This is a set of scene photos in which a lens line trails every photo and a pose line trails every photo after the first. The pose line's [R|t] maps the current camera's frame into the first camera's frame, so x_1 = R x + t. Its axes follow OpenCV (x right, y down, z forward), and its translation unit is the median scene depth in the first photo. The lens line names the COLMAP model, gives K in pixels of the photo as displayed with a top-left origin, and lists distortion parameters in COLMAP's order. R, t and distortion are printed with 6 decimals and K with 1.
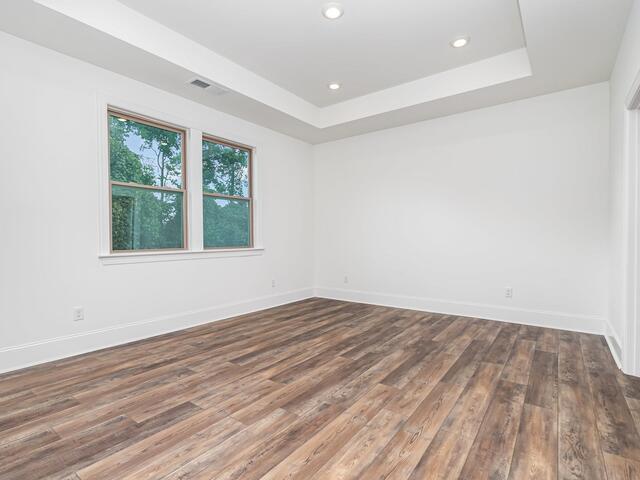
lens RADIAL K [[325.2, 0, 320.4], [0, 325.2, 239.0], [0, 0, 1]] dist [-0.010951, -0.000095]
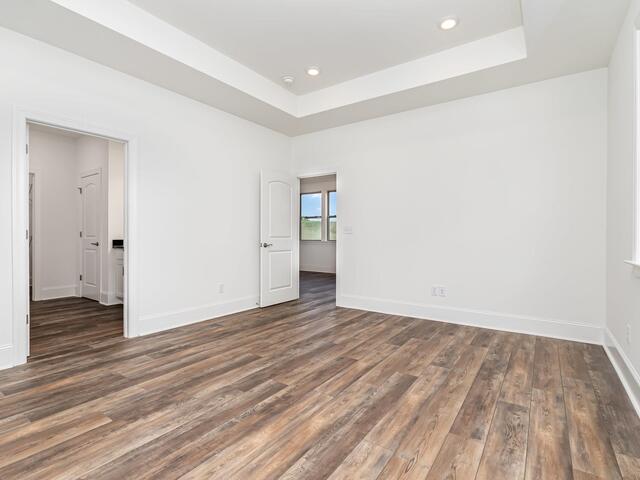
lens RADIAL K [[325.2, 0, 319.7], [0, 325.2, 239.5], [0, 0, 1]] dist [-0.010951, -0.000095]
pose [[-0.999430, 0.000718, -0.033747, 0.009411], [0.000234, 0.999897, 0.014349, -0.004982], [0.033753, 0.014333, -0.999327, 1.847998]]
